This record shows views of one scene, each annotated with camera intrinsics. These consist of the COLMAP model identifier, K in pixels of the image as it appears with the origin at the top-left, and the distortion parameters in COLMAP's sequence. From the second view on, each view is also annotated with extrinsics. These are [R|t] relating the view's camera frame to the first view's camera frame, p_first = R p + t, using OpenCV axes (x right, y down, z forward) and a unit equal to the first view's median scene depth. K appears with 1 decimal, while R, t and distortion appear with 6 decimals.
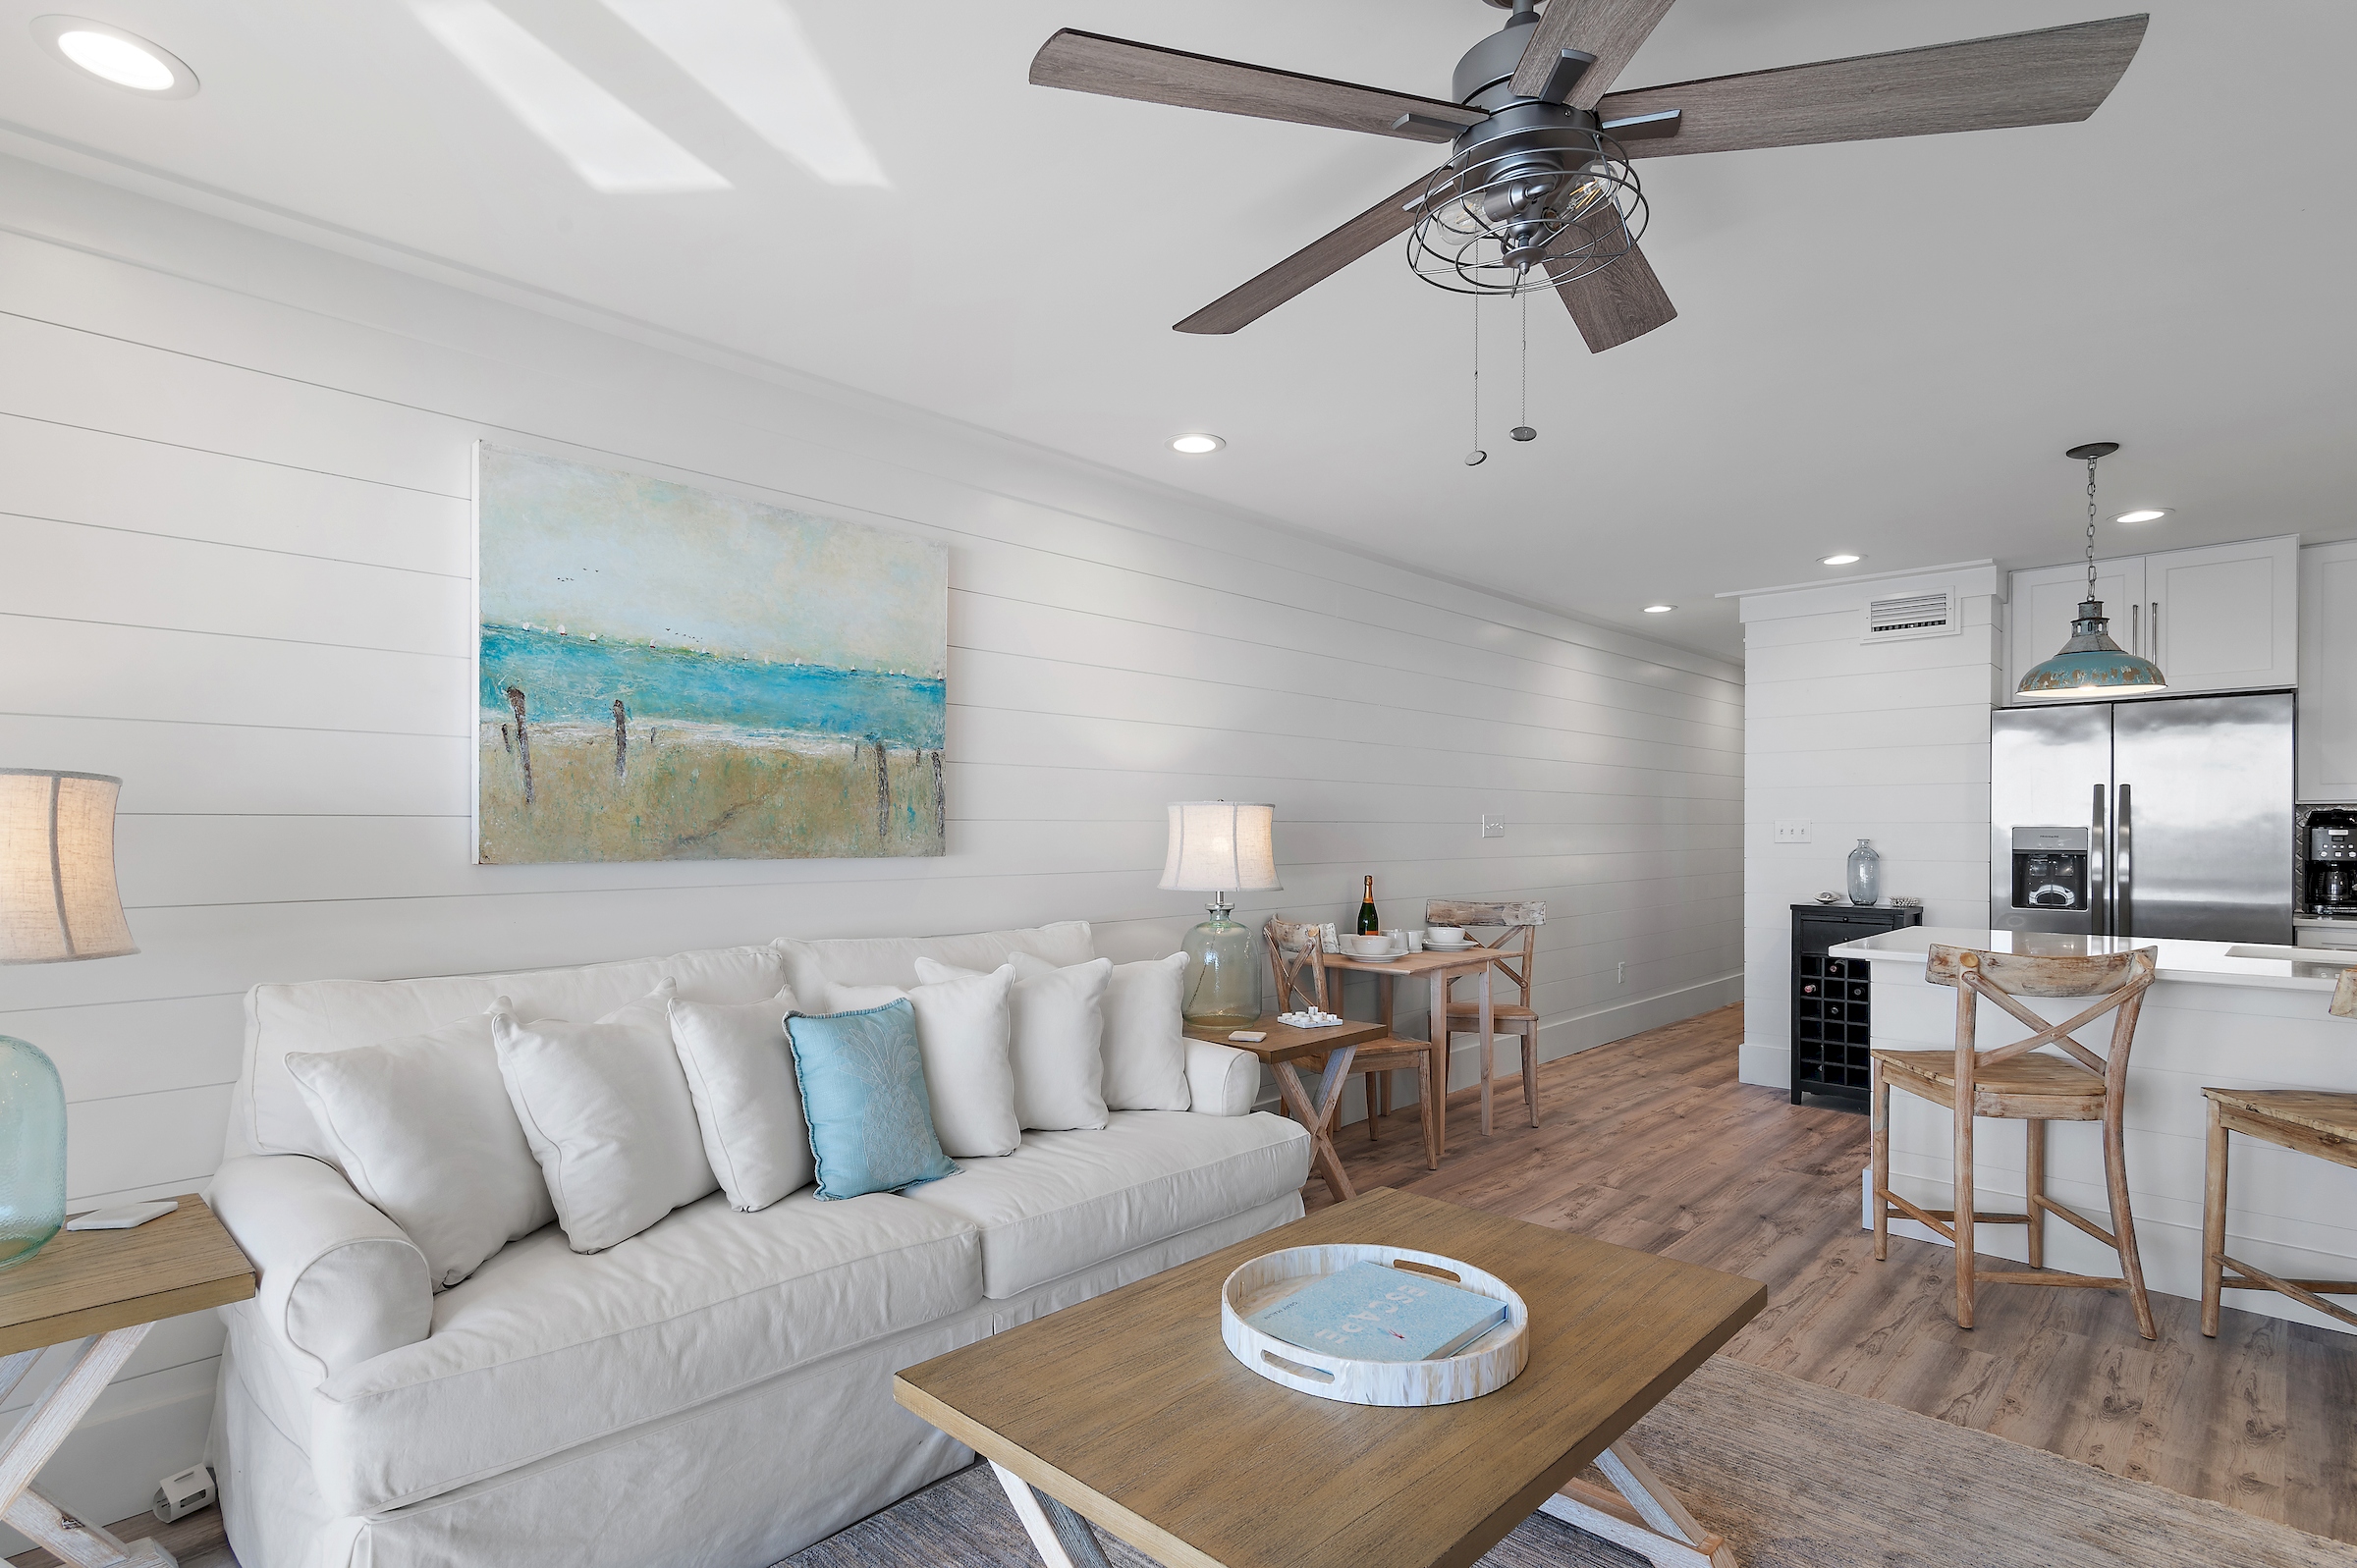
lens RADIAL K [[1178.3, 0, 1161.6], [0, 1178.3, 833.4], [0, 0, 1]] dist [0.020605, 0.000804]
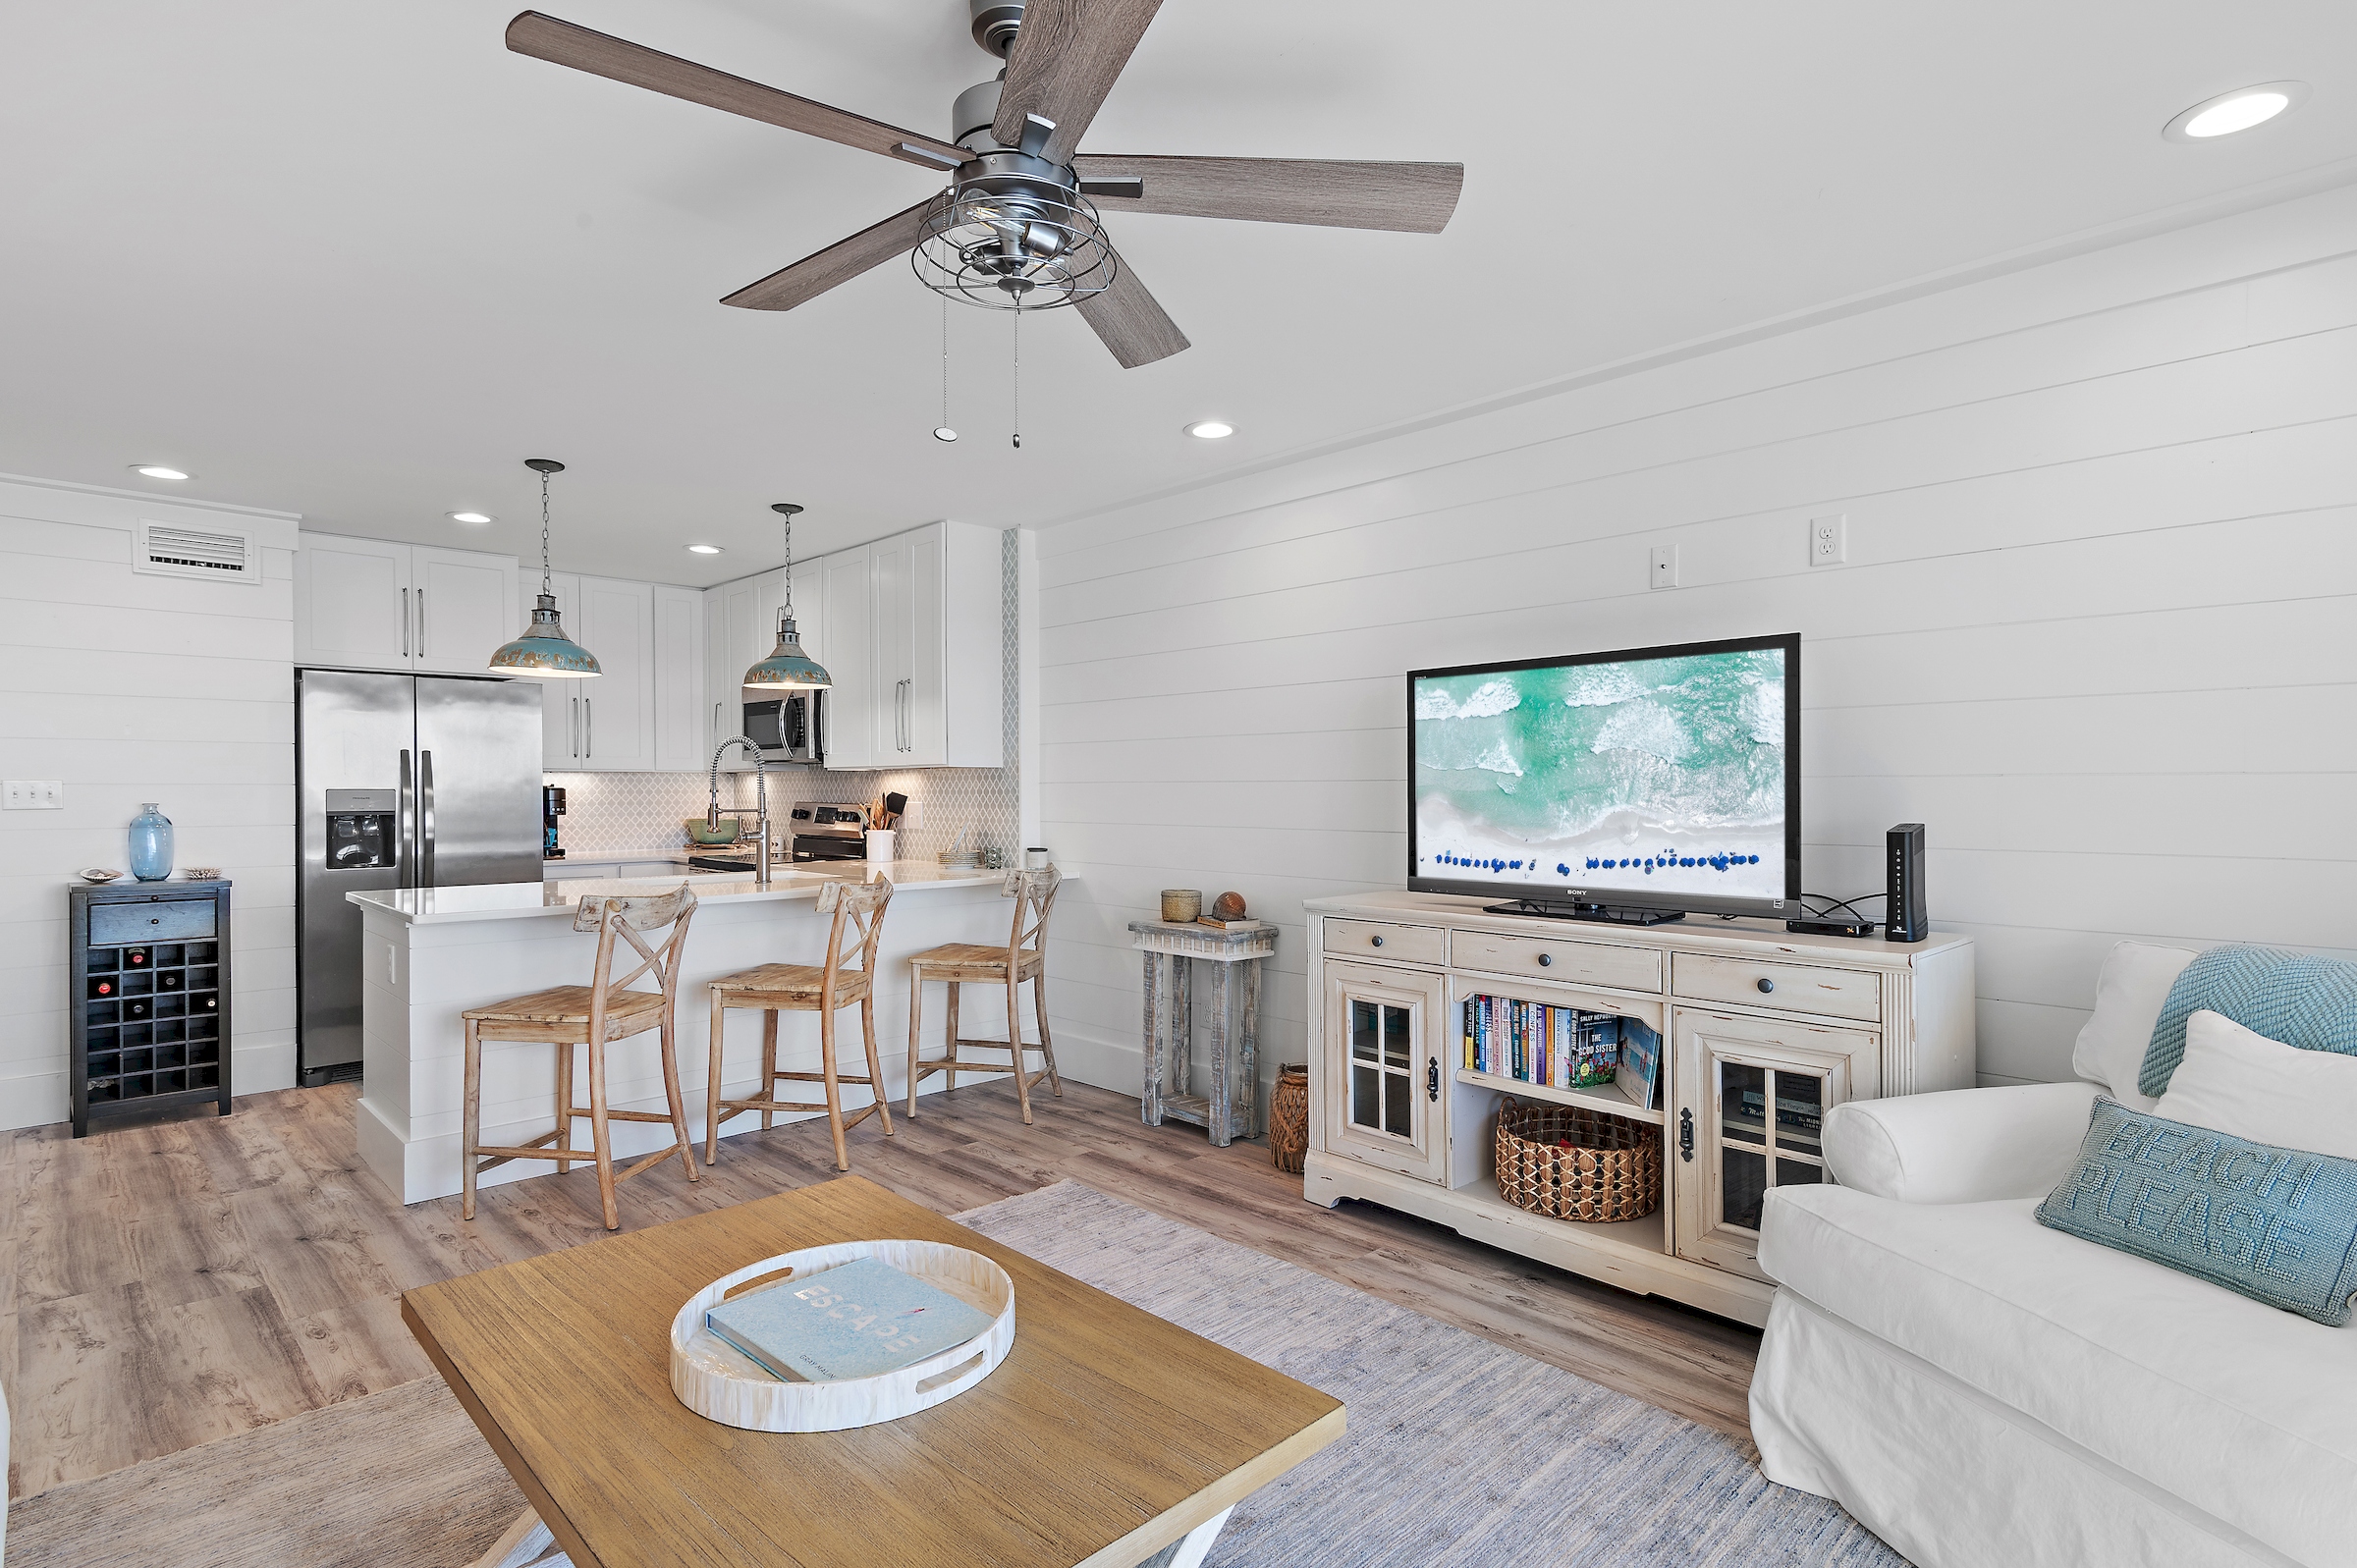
lens RADIAL K [[1167.5, 0, 1171.3], [0, 1167.5, 797.5], [0, 0, 1]] dist [0.020542, 0.000586]
pose [[0.036871, -0.007647, 0.999291, -0.387693], [0.006905, 0.999949, 0.007397, -0.001318], [-0.999296, 0.006627, 0.036922, 0.388862]]
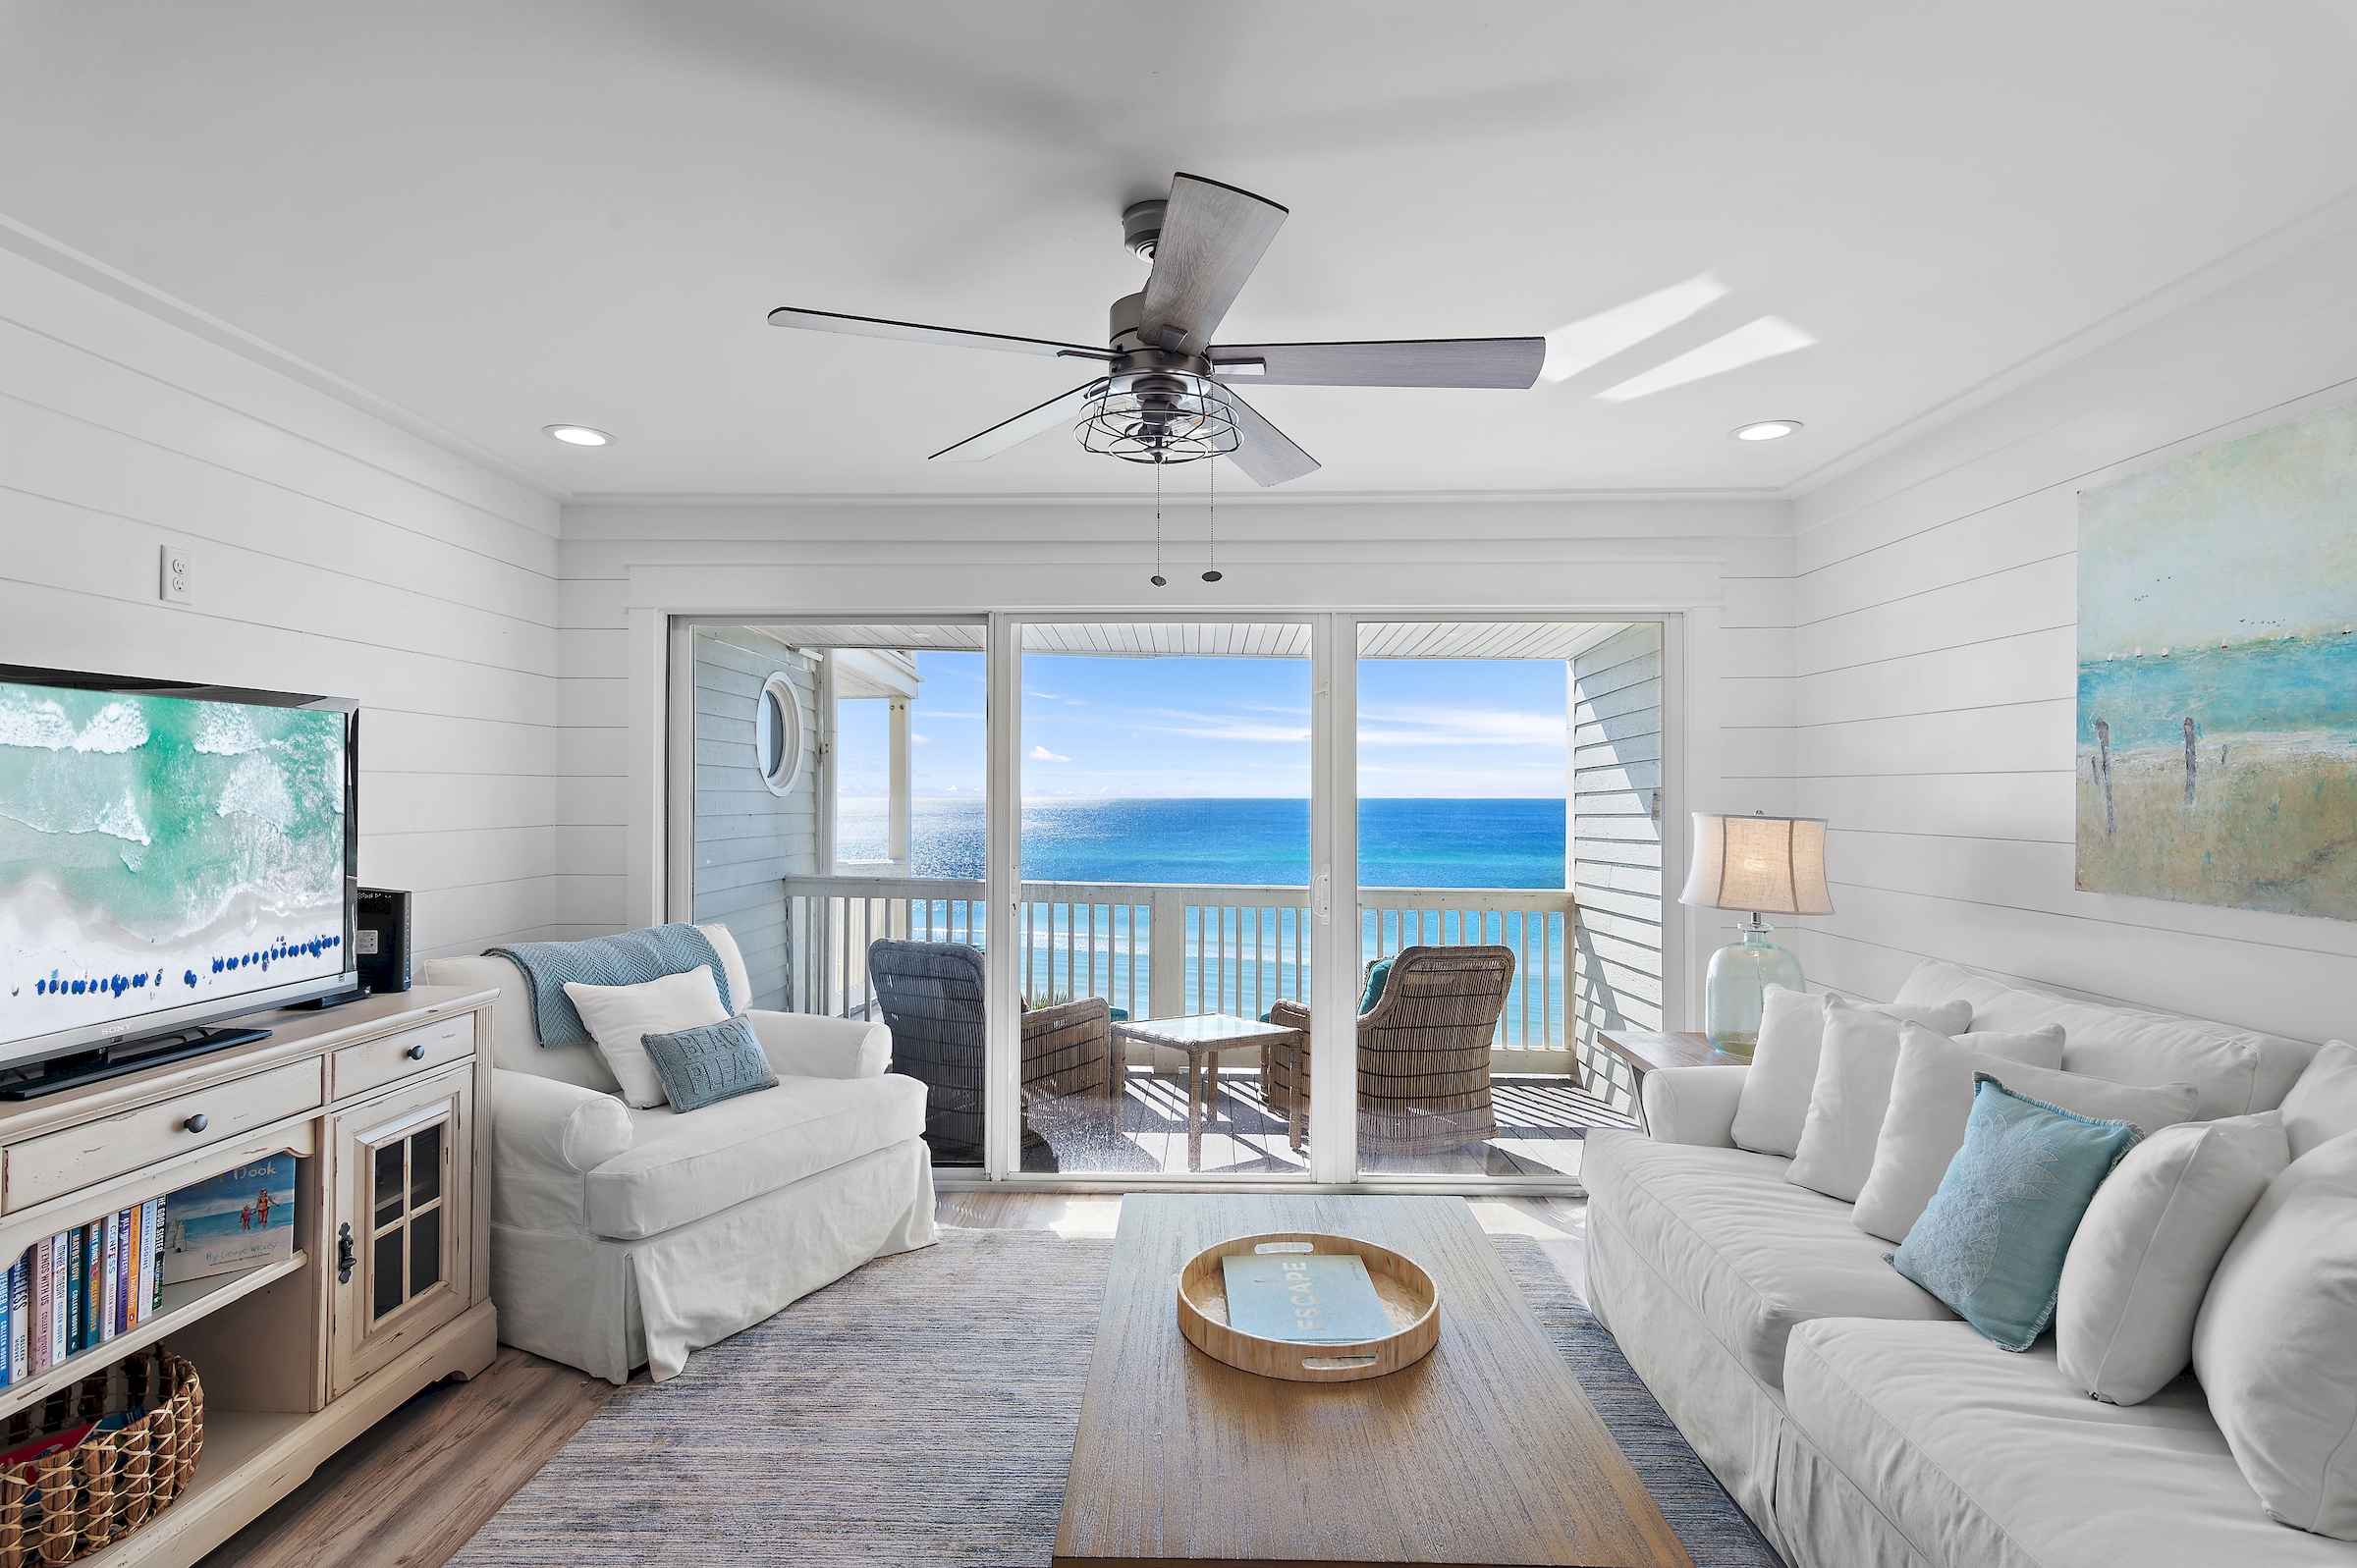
lens RADIAL K [[1143.0, 0, 1174.0], [0, 1143.0, 783.0], [0, 0, 1]] dist [0.017300, 0.001449]
pose [[-0.737294, -0.007031, -0.675536, 0.558430], [-0.004483, 0.999975, -0.005515, -0.047327], [0.675557, -0.001038, -0.737307, 0.942137]]
